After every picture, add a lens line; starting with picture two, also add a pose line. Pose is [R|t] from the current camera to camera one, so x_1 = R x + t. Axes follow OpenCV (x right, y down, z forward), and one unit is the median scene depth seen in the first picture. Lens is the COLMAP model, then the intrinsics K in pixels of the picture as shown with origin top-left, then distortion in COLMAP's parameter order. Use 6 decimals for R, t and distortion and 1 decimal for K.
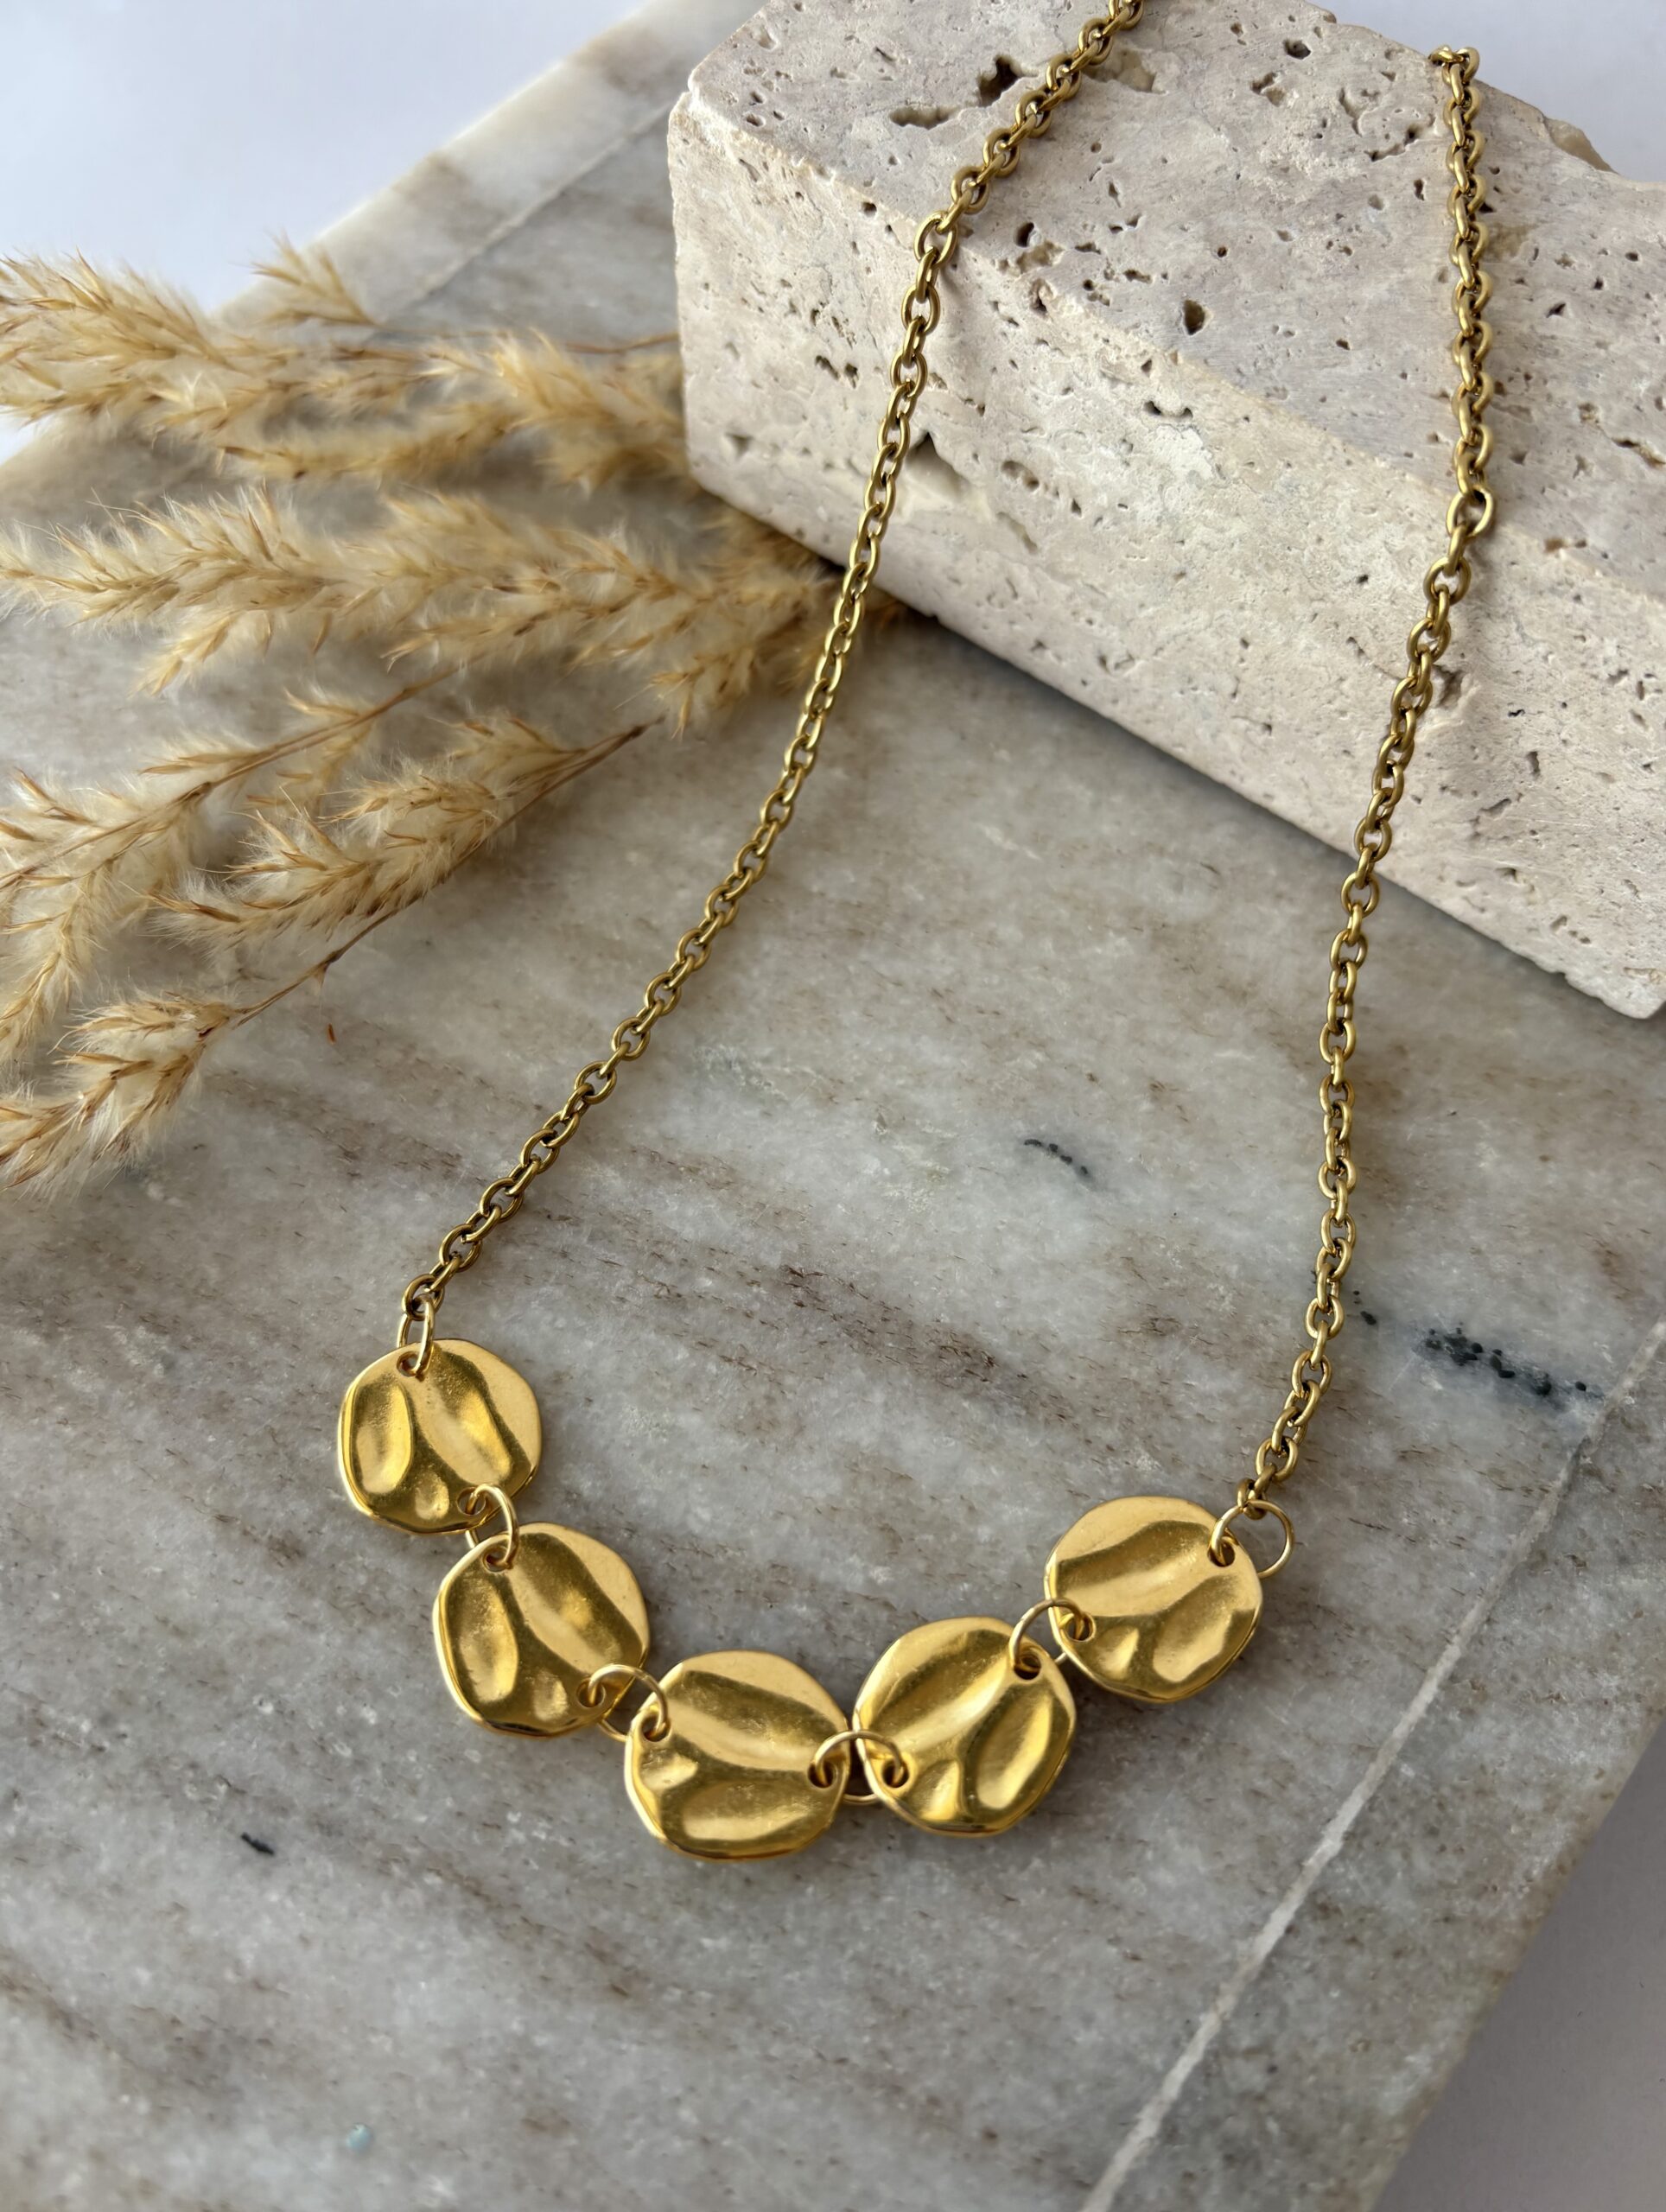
lens RADIAL K [[1848.6, 0, 819.9], [0, 1848.6, 1154.8], [0, 0, 1]] dist [-0.033112, 0.003985]
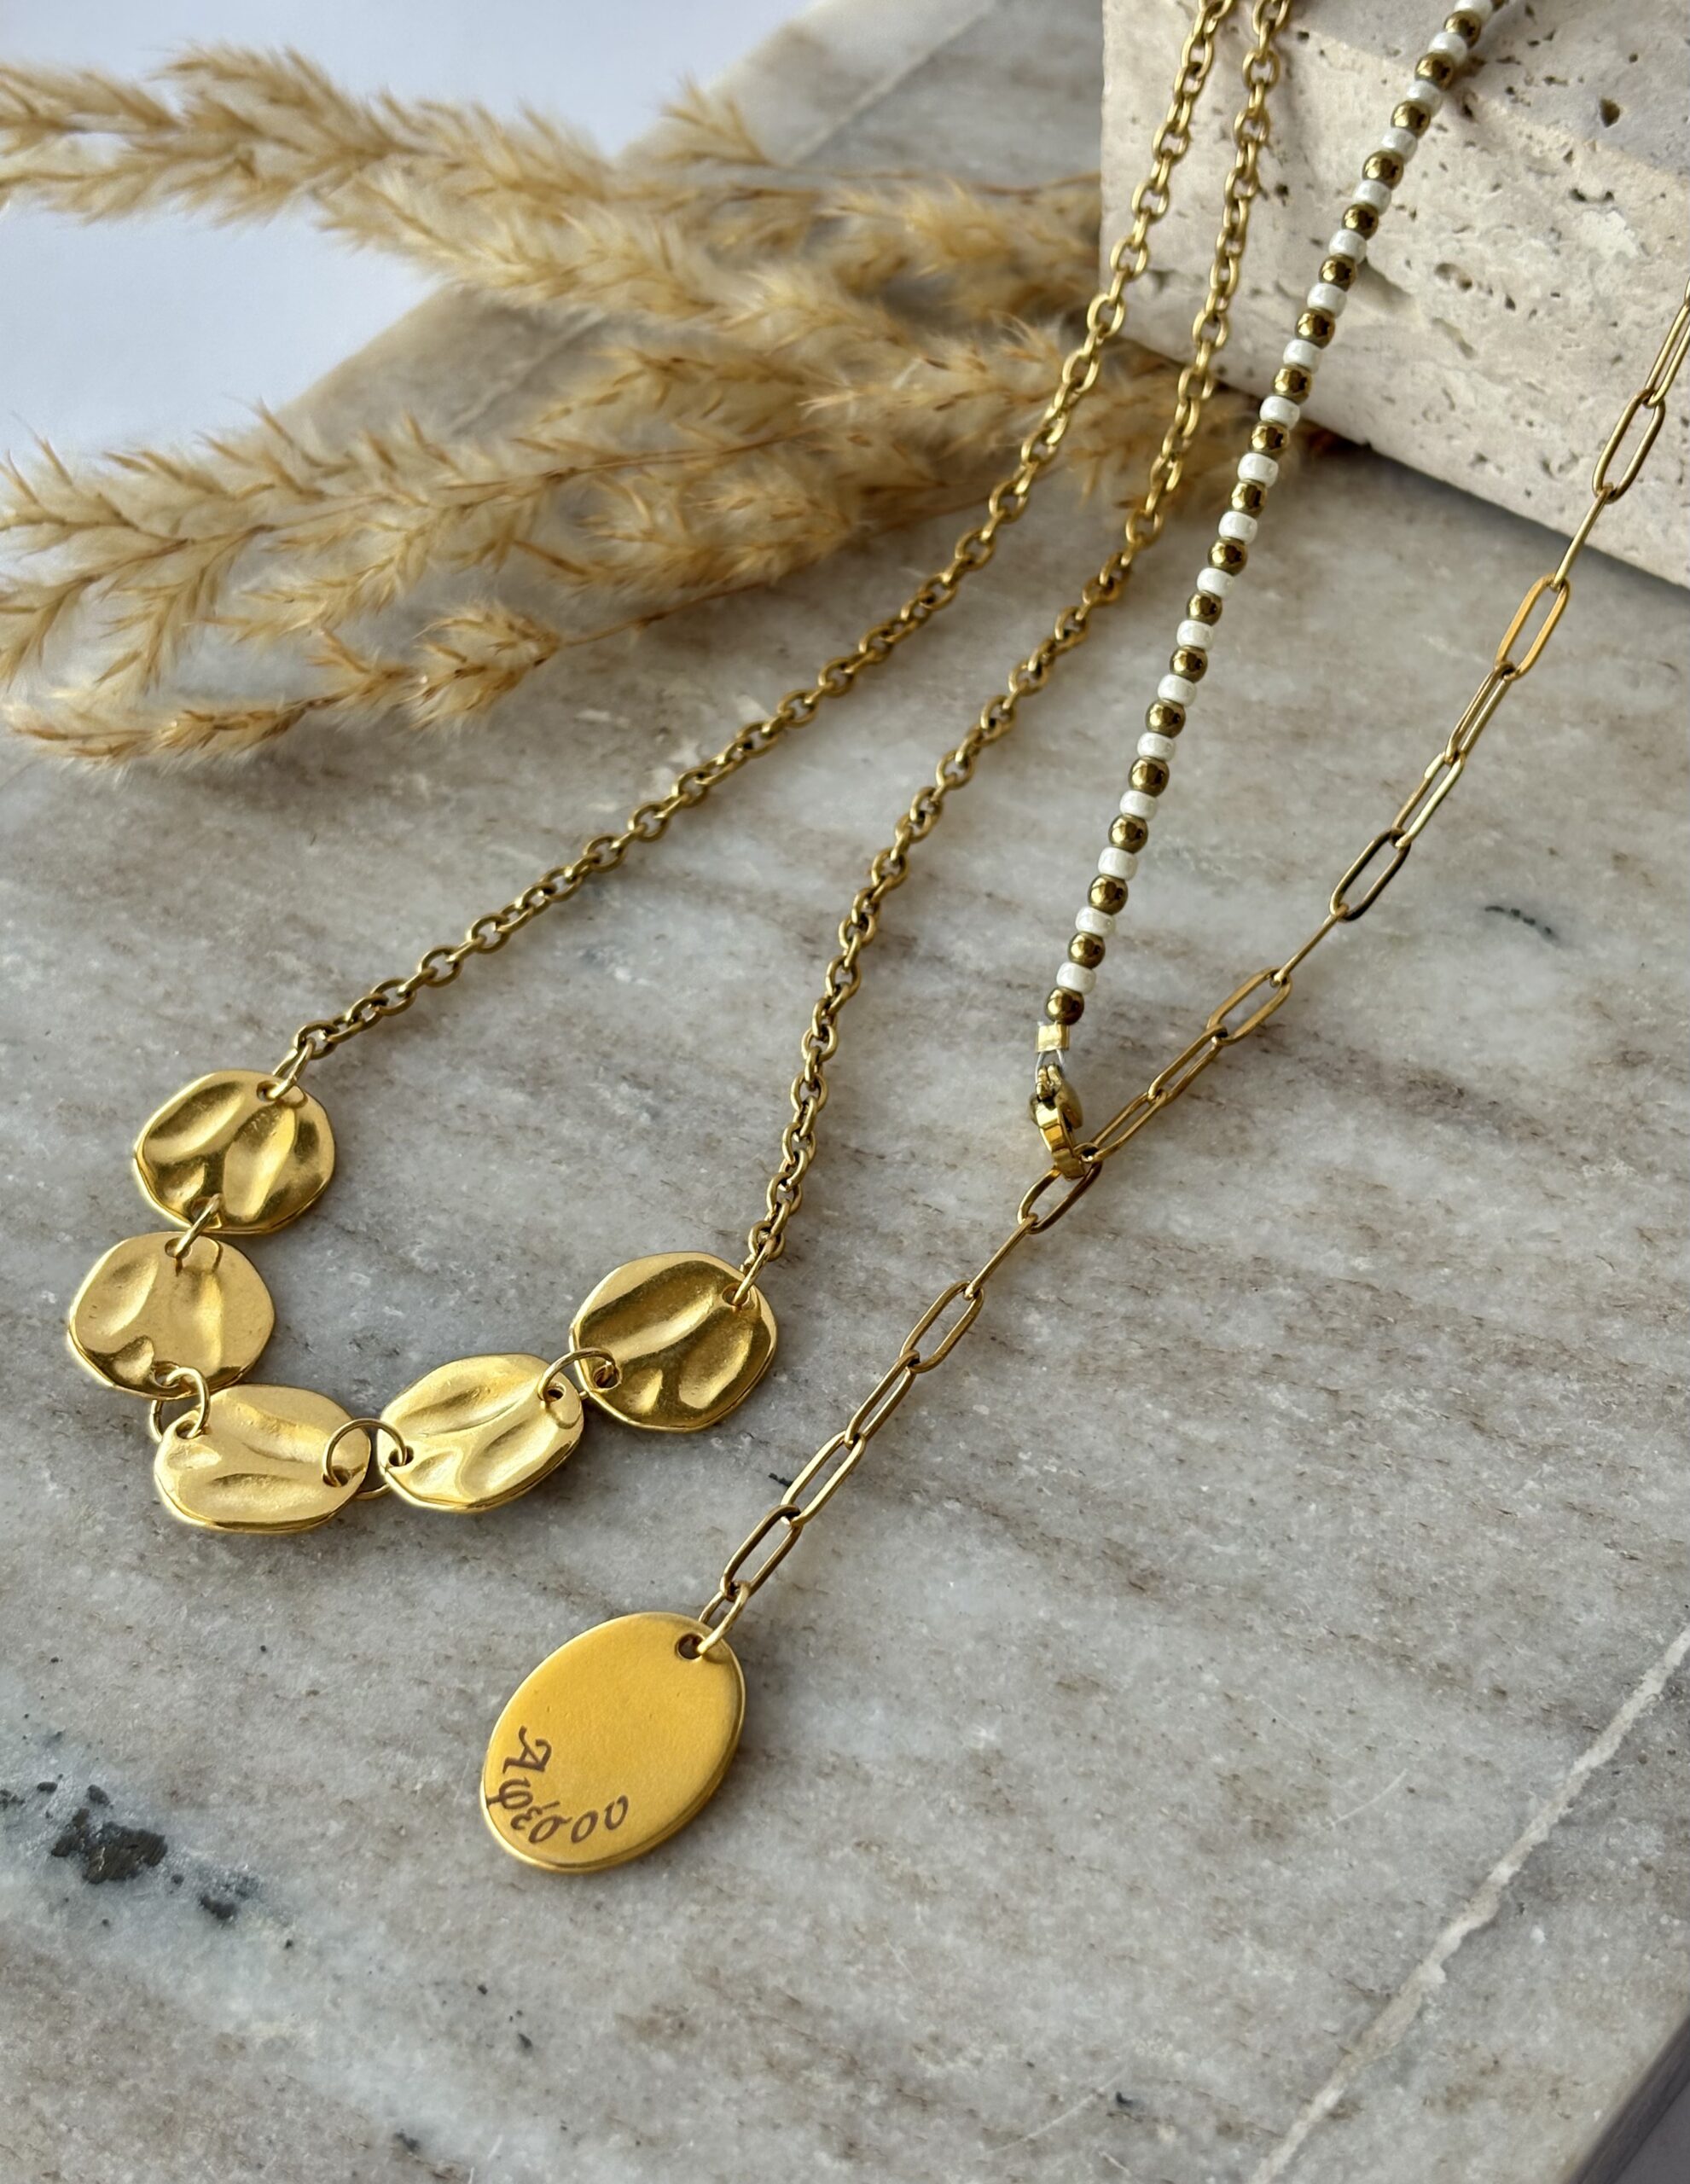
lens RADIAL K [[3540.3, 0, 830.4], [0, 3540.3, 1191.3], [0, 0, 1]] dist [0.248601, -1.075218]
pose [[0.997590, -0.025837, -0.064398, -0.133647], [0.012610, 0.980143, -0.197890, 0.574902], [0.068232, 0.196601, 0.978106, -0.968280]]
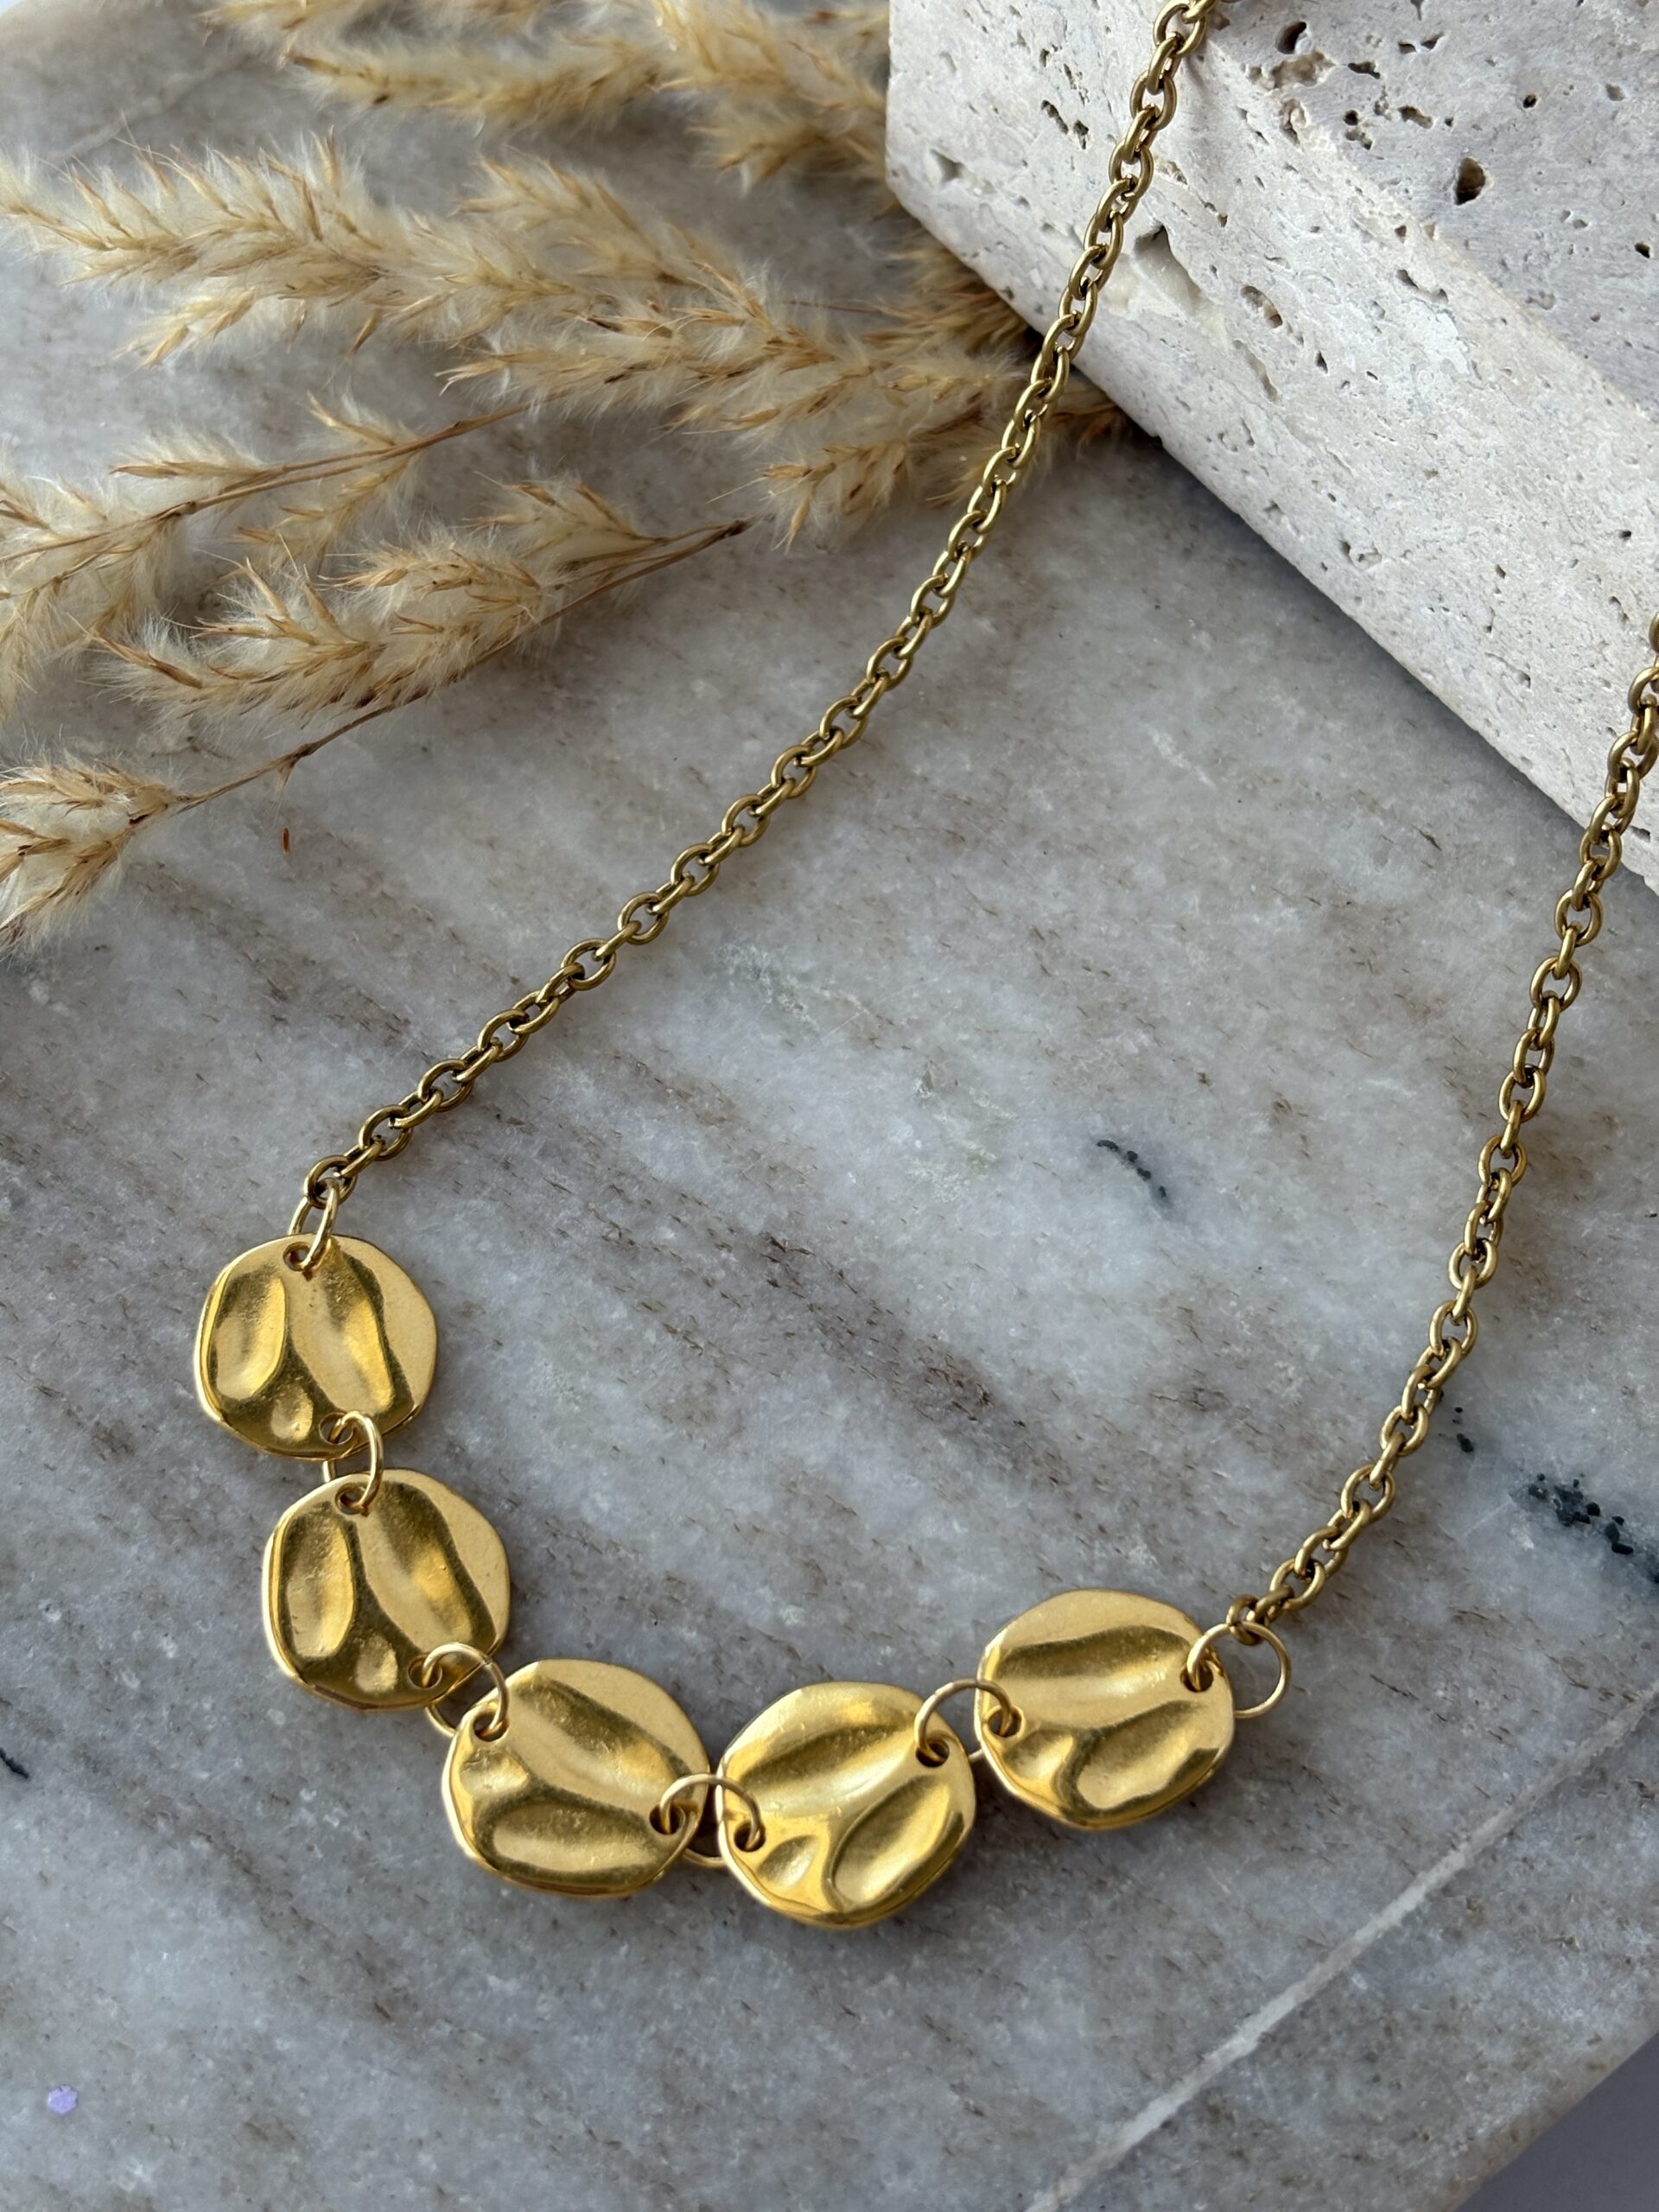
lens RADIAL K [[3361.2, 0, 823.1], [0, 3361.2, 1145.0], [0, 0, 1]] dist [0.252777, -1.232447]
pose [[0.975738, 0.197904, -0.093651, 0.146811], [-0.195520, 0.980108, 0.034070, -0.035795], [0.098530, -0.014932, 0.995022, -0.513038]]
